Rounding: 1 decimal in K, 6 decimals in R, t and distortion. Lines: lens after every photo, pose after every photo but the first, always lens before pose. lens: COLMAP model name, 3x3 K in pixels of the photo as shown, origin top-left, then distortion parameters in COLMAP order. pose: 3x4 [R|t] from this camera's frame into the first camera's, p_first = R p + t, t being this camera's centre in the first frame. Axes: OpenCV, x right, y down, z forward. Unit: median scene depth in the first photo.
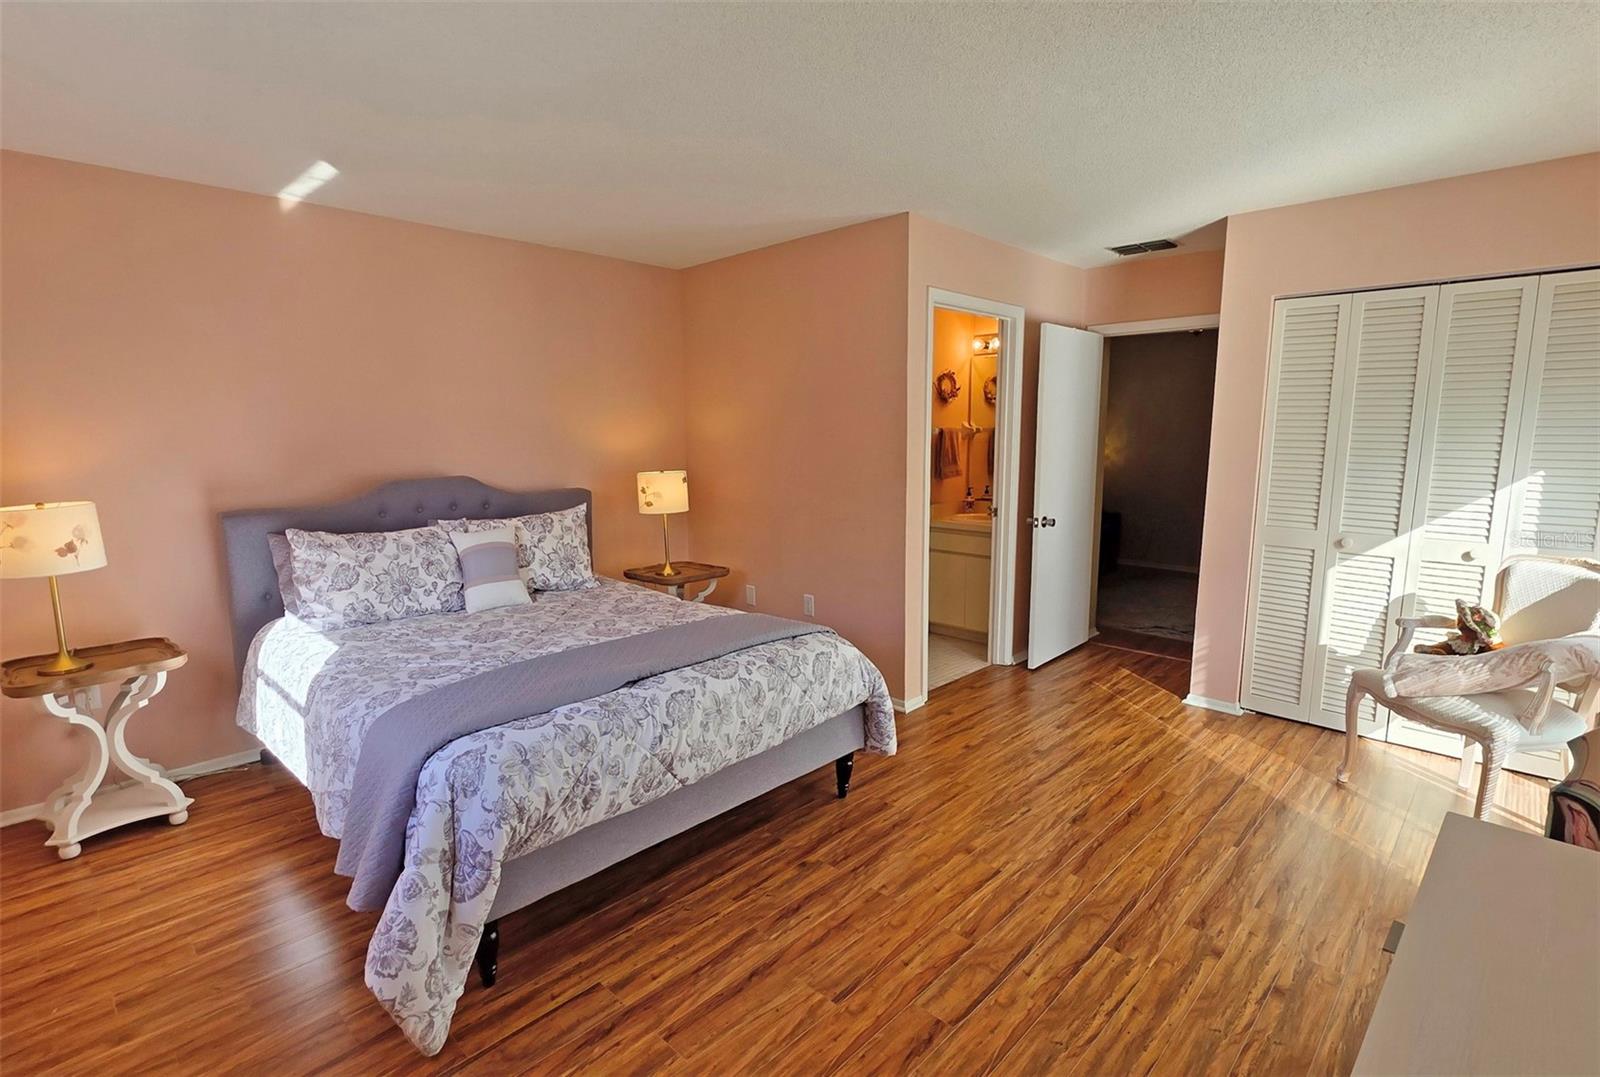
lens RADIAL K [[763.2, 0, 809.9], [0, 763.2, 544.0], [0, 0, 1]] dist [0.001776, -0.000224]
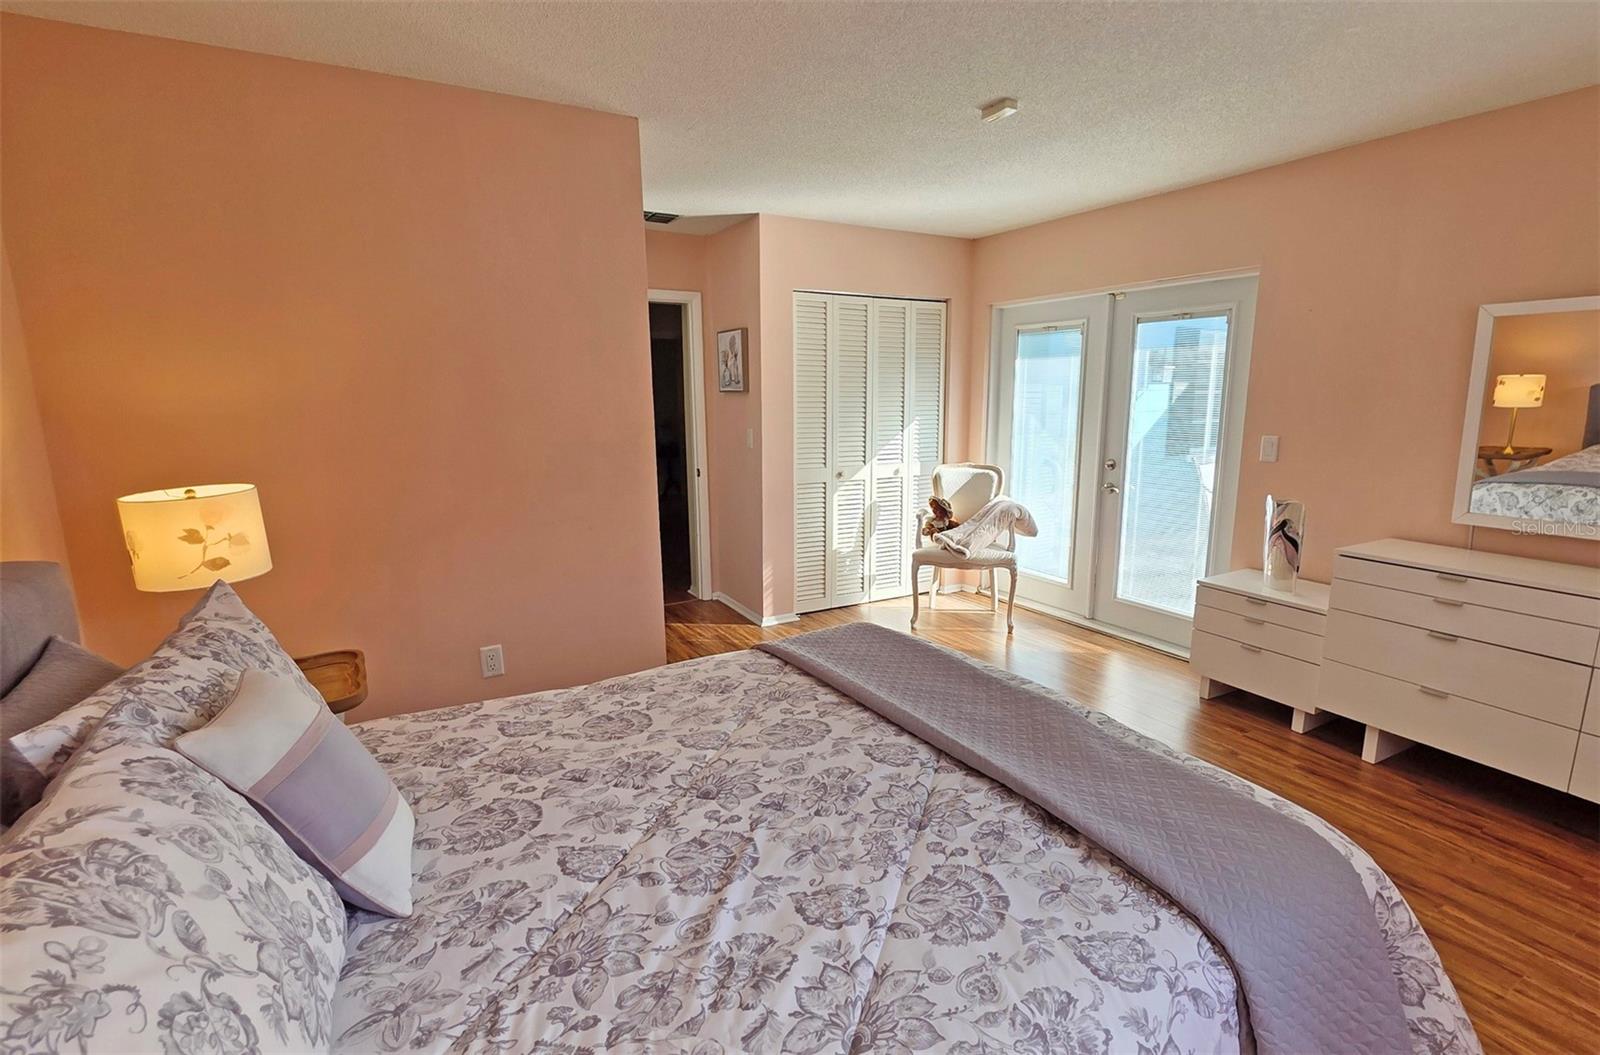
lens RADIAL K [[758.5, 0, 800.0], [0, 758.5, 527.5], [0, 0, 1]] dist [-0.000166, 0.000054]
pose [[0.278980, -0.168897, 0.945328, -0.661752], [0.152664, 0.979693, 0.129983, -0.098512], [-0.948084, 0.108055, 0.299099, 0.663144]]
